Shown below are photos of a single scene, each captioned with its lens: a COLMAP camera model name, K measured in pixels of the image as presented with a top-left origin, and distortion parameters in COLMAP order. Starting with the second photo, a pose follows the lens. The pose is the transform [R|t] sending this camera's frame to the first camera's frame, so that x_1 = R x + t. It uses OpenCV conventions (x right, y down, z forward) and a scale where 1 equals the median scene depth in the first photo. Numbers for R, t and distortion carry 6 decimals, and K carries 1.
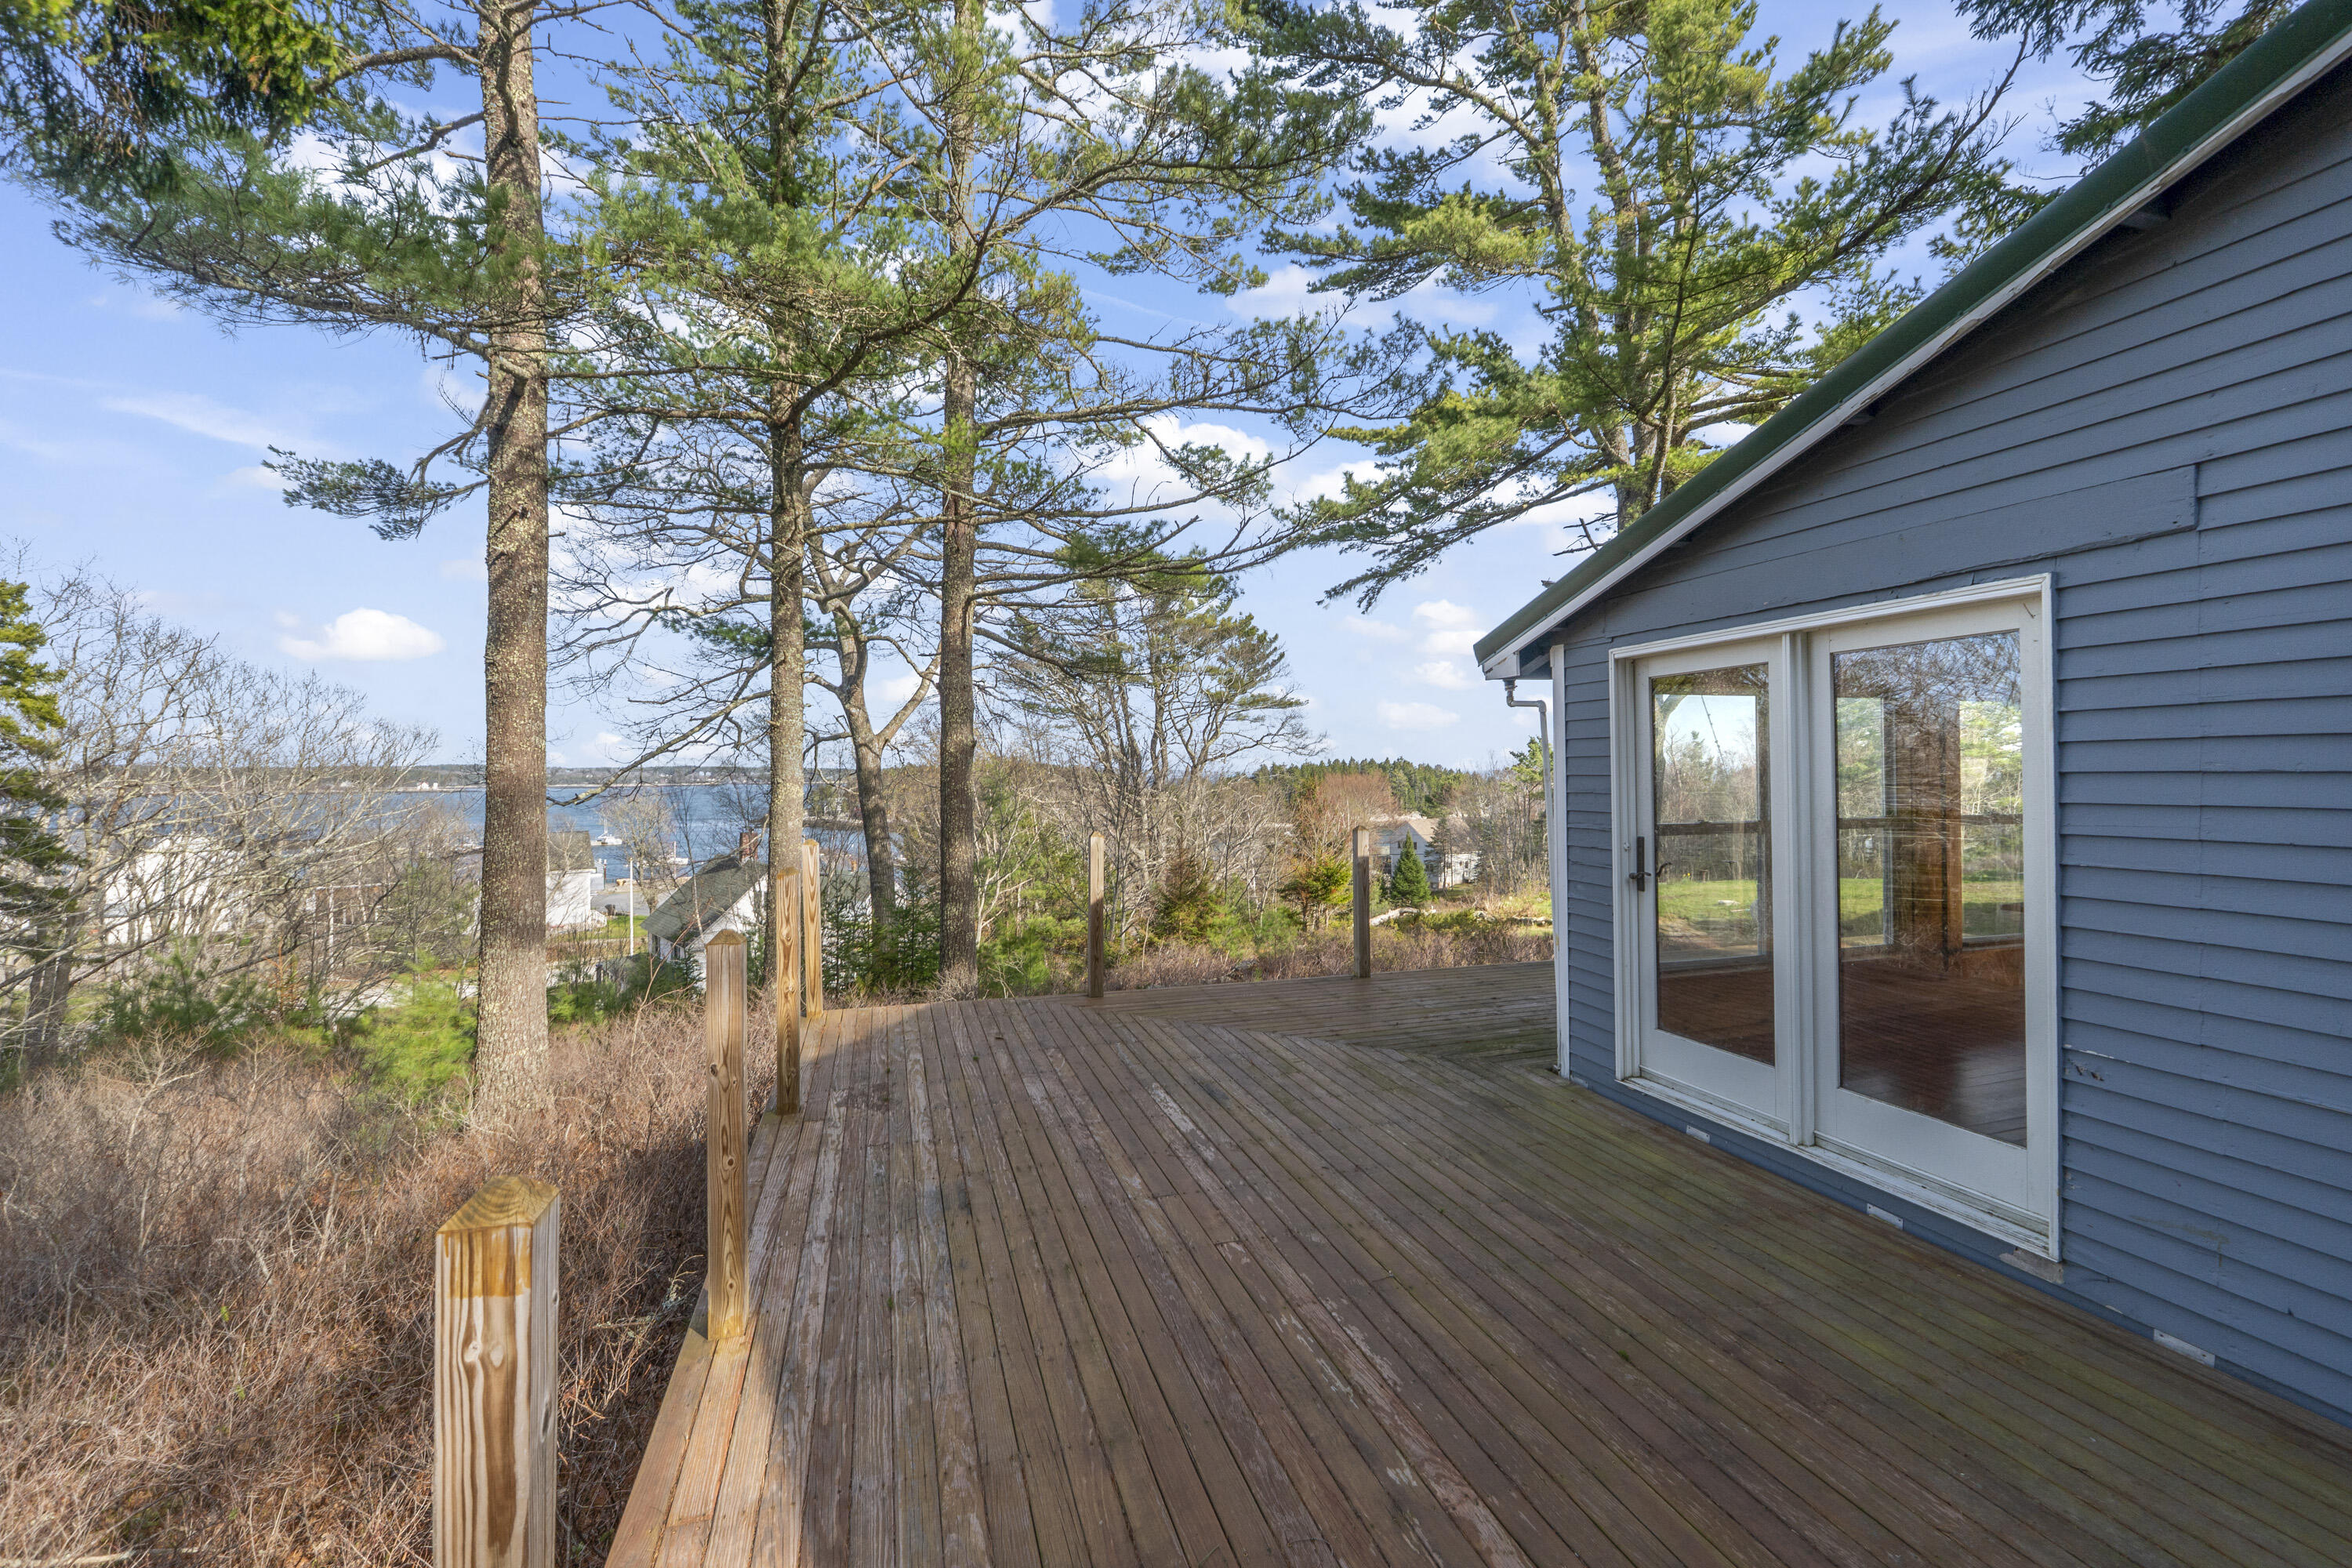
lens RADIAL K [[981.9, 0, 1176.2], [0, 981.9, 746.0], [0, 0, 1]] dist [-0.002062, -0.000172]
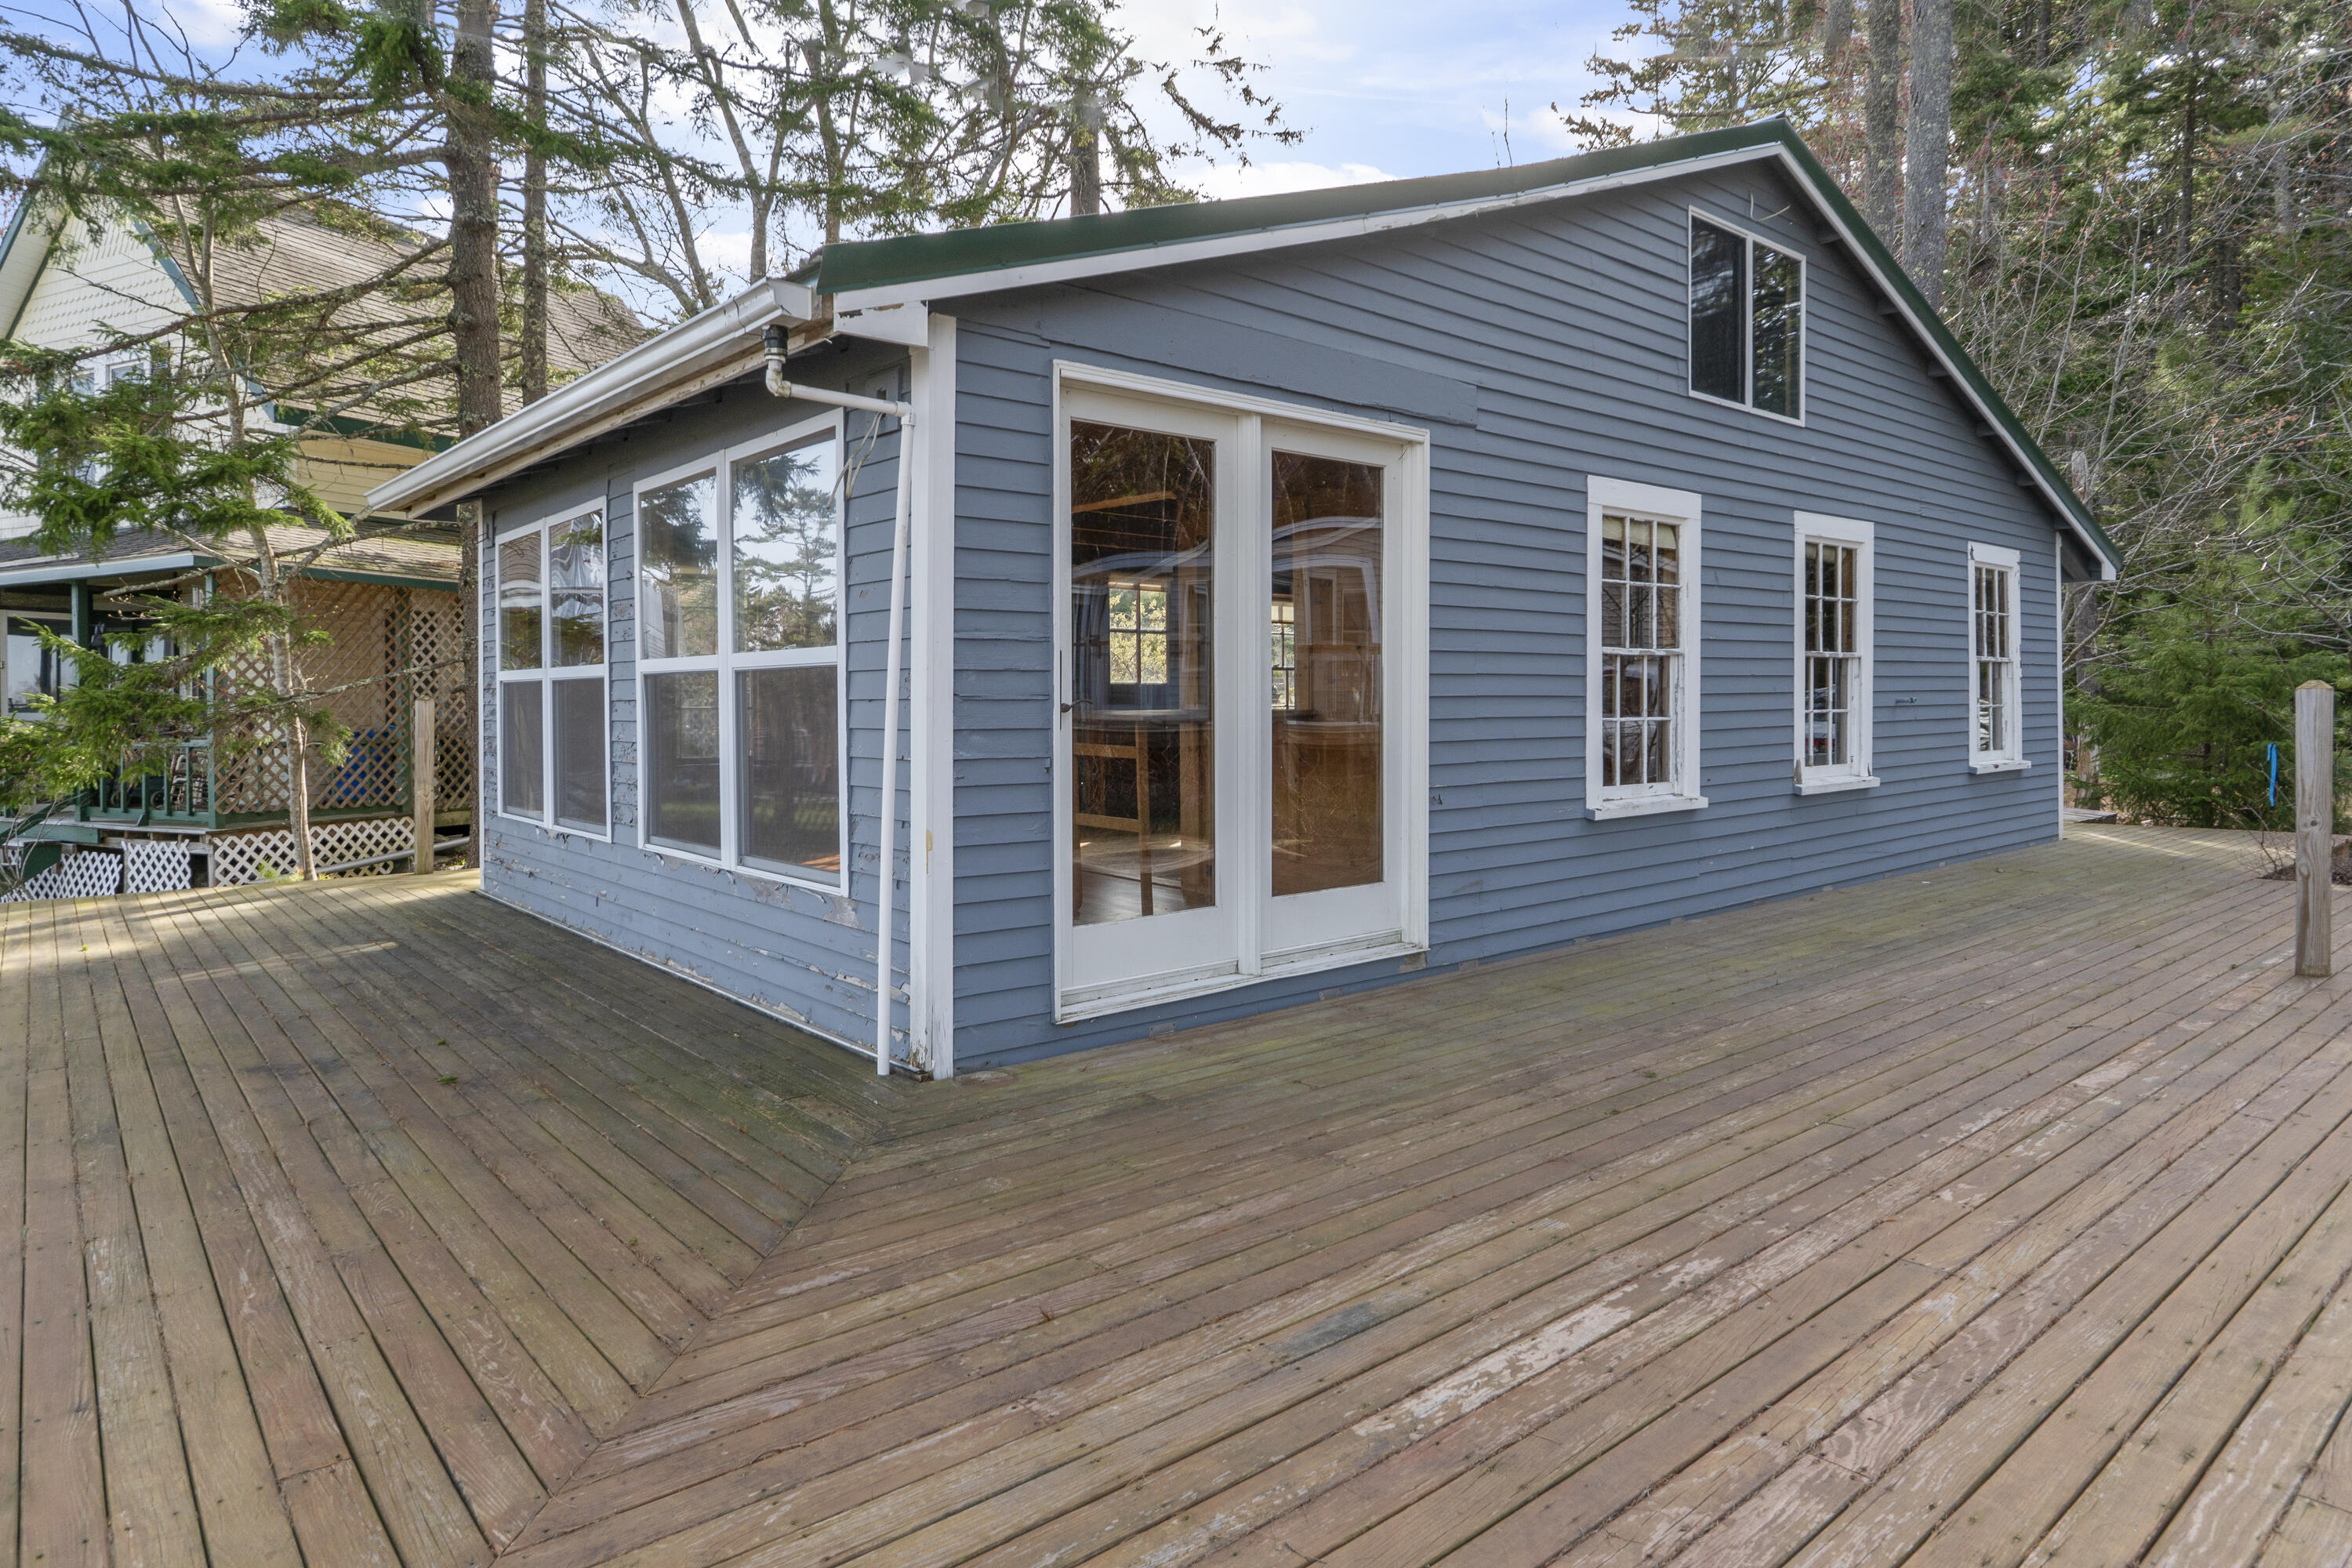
lens RADIAL K [[1324.9, 0, 1165.3], [0, 1324.9, 706.5], [0, 0, 1]] dist [0.006893, 0.001260]
pose [[-0.395980, 0.001139, 0.918259, -0.096574], [-0.019584, 0.999761, -0.009686, 0.034995], [-0.918050, -0.021819, -0.395863, 0.322736]]
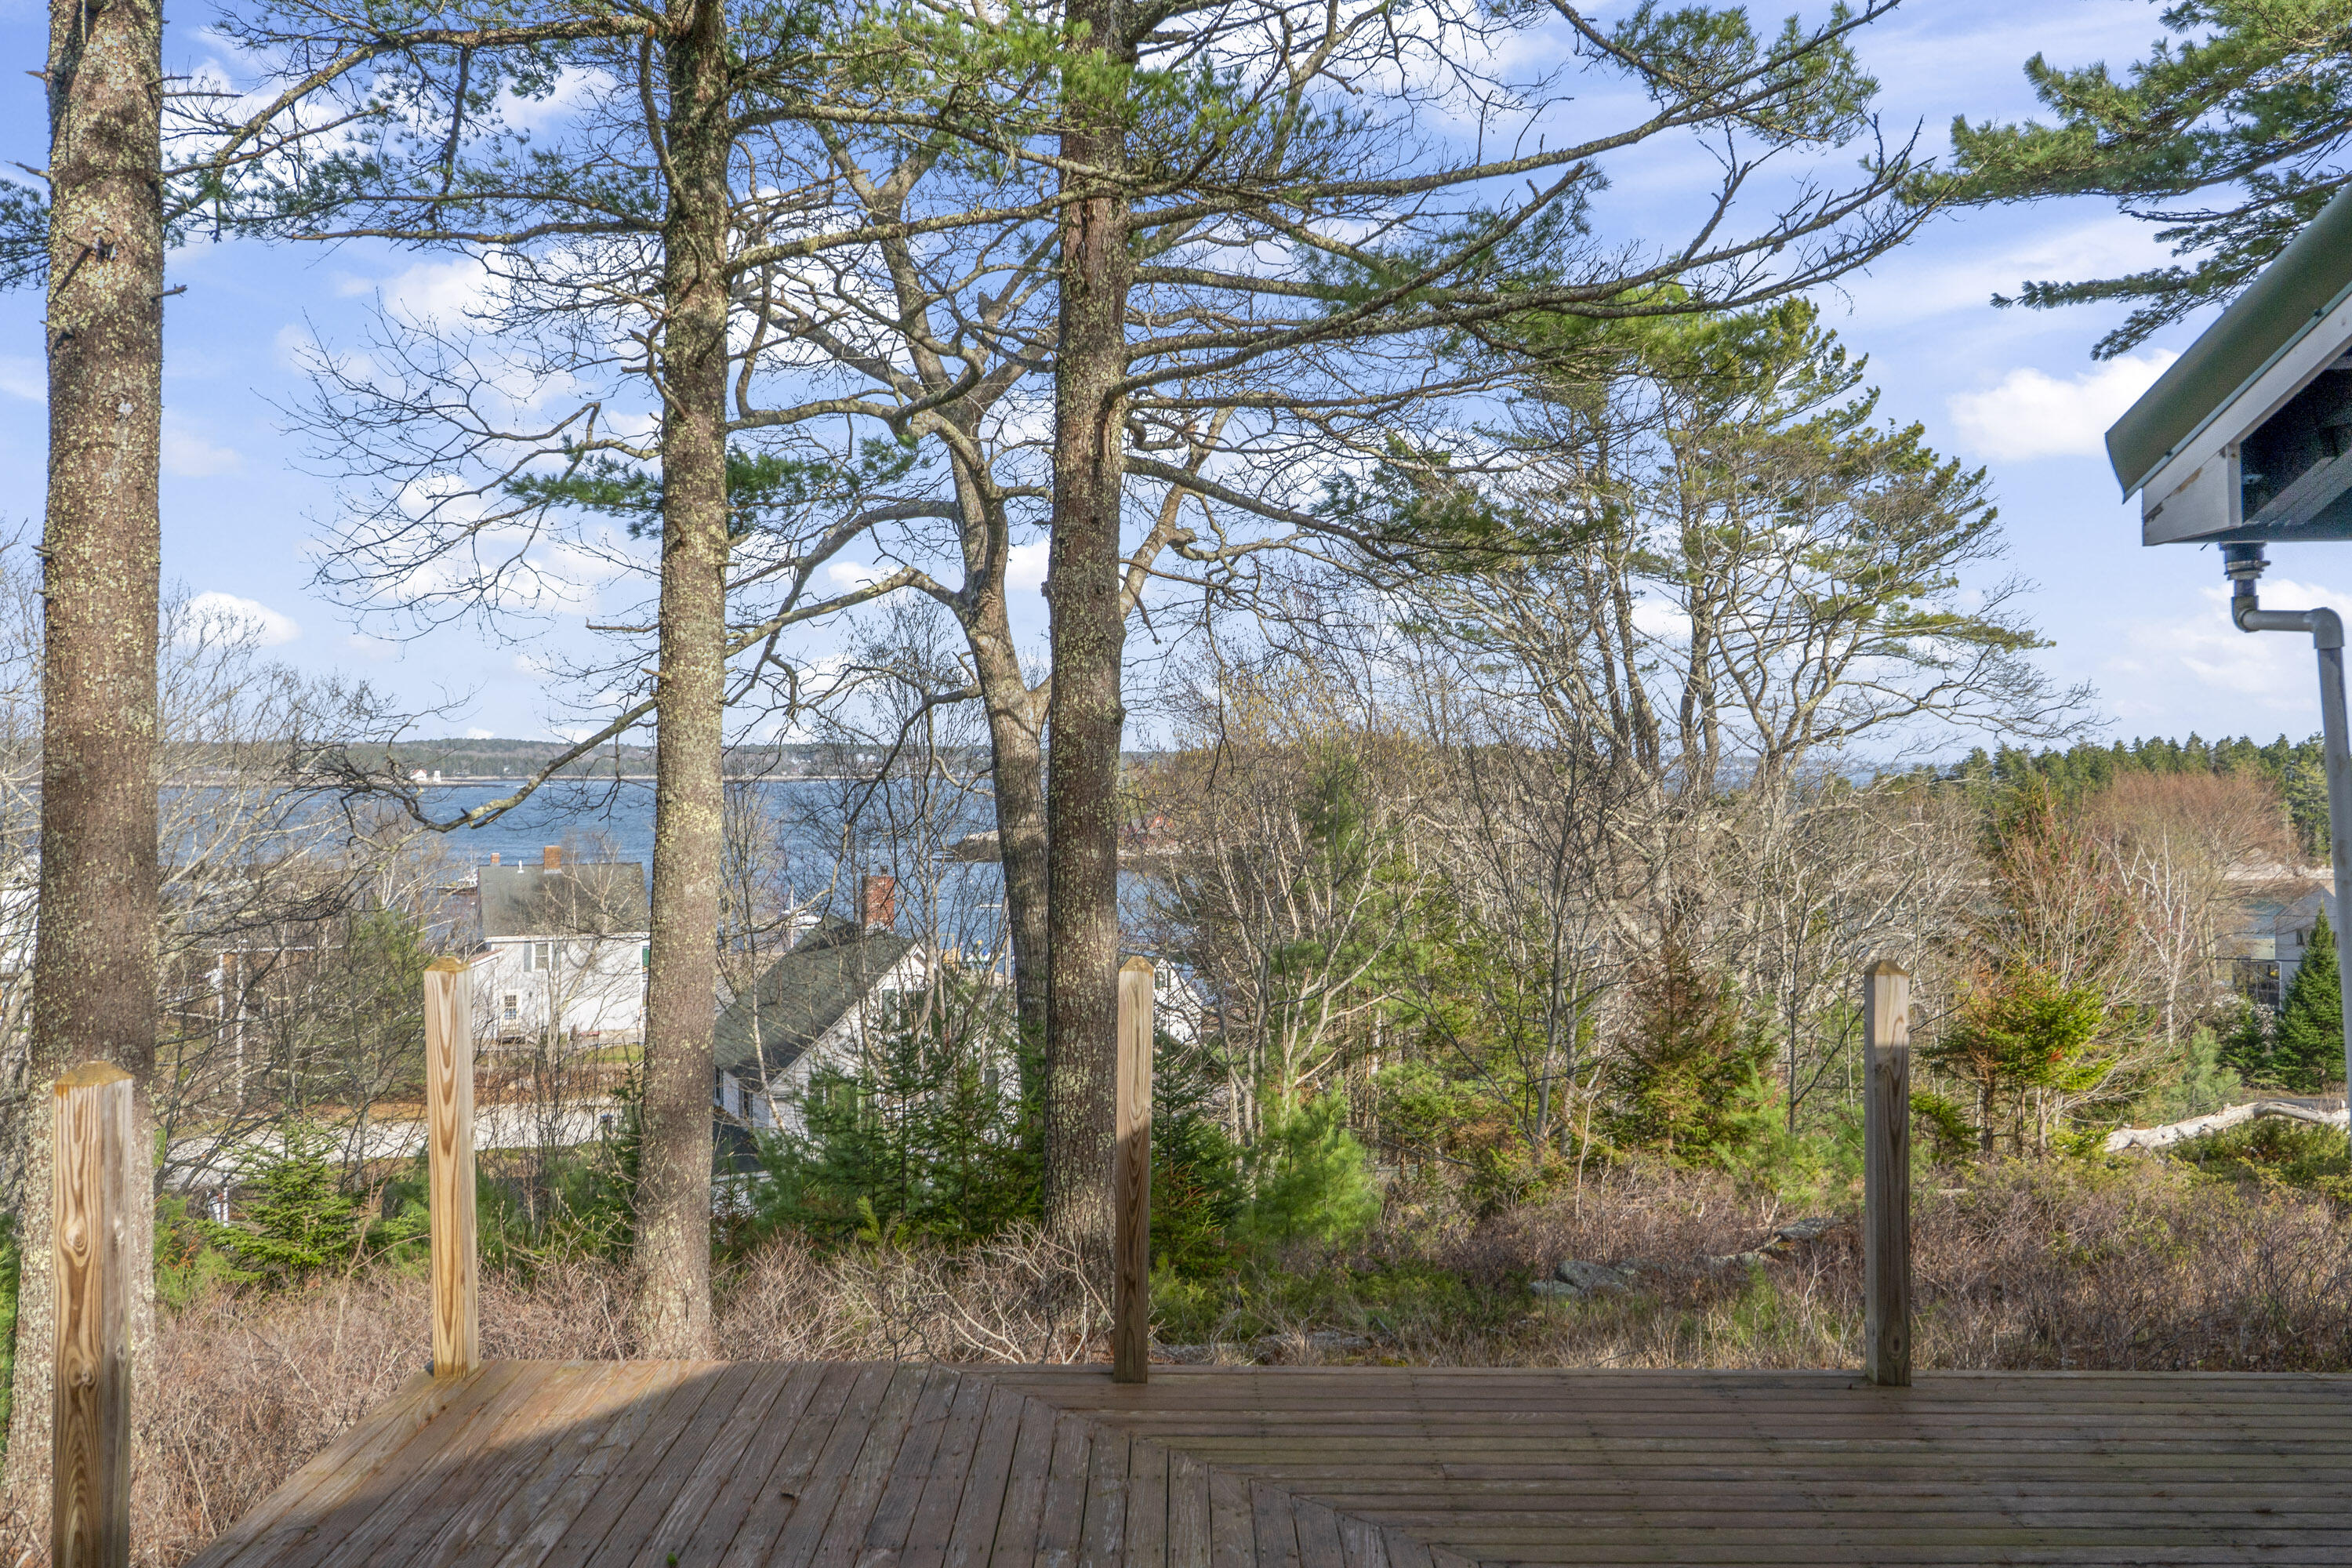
lens RADIAL K [[1987.5, 0, 1173.7], [0, 1987.5, 760.2], [0, 0, 1]] dist [-0.005883, 0.032605]
pose [[0.955089, 0.008147, -0.296208, 0.061734], [-0.000164, 0.999636, 0.026968, -0.004653], [0.296320, -0.025709, 0.954743, 0.091257]]
